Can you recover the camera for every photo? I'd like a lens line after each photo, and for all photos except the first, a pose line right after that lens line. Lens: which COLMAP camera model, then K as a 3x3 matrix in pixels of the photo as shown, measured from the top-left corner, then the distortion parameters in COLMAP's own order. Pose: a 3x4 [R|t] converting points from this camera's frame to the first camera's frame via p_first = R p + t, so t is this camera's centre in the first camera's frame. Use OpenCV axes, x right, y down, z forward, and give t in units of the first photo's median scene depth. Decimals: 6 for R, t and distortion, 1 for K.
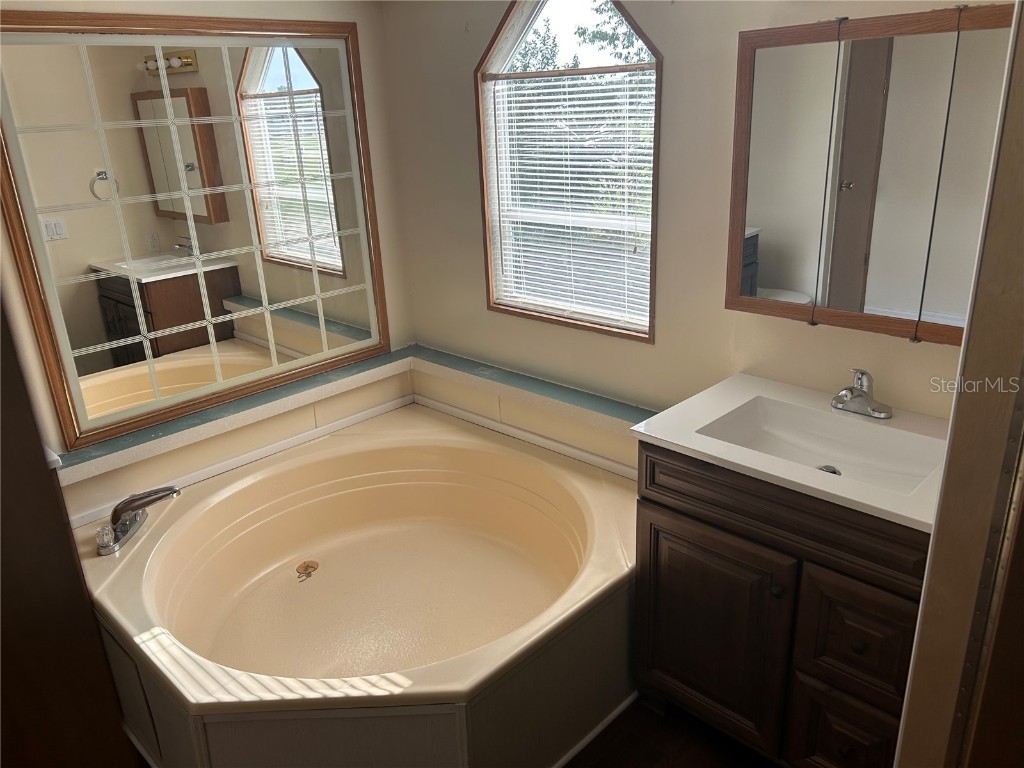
lens RADIAL K [[762.5, 0, 503.8], [0, 762.5, 386.6], [0, 0, 1]] dist [0.073198, -0.092381]
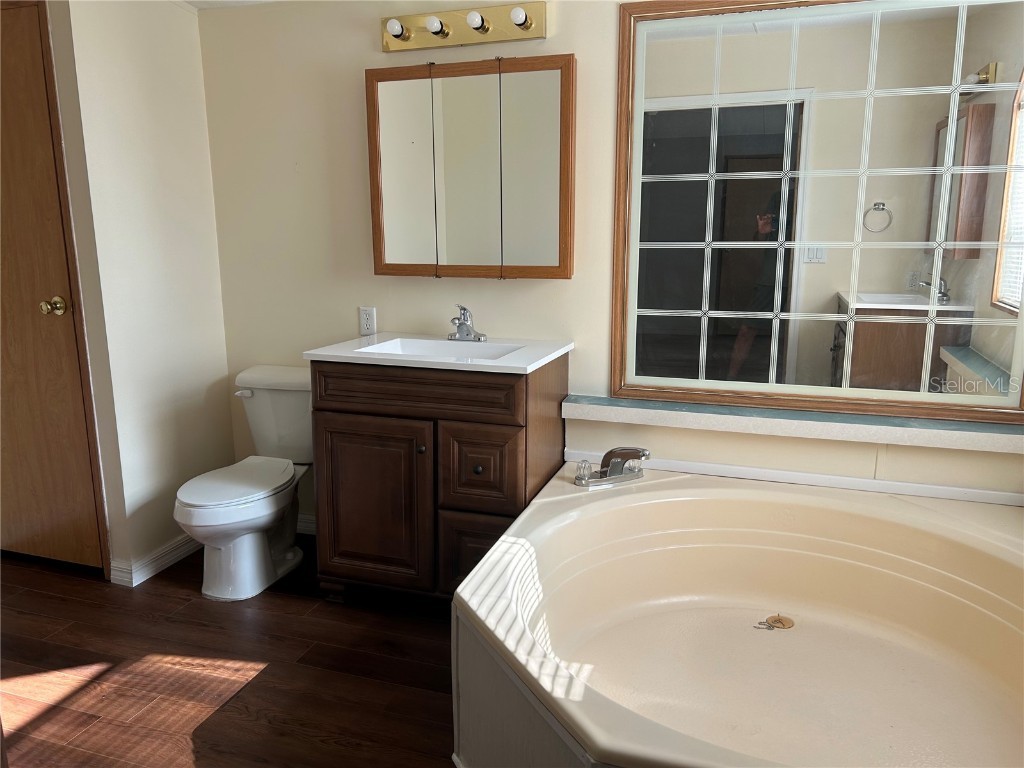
lens RADIAL K [[762.5, 0, 503.8], [0, 762.5, 386.6], [0, 0, 1]] dist [0.073198, -0.092381]
pose [[0.430711, 0.224197, -0.874199, 0.332935], [-0.325386, 0.942081, 0.081291, 0.031061], [0.841791, 0.249439, 0.478715, 0.343128]]
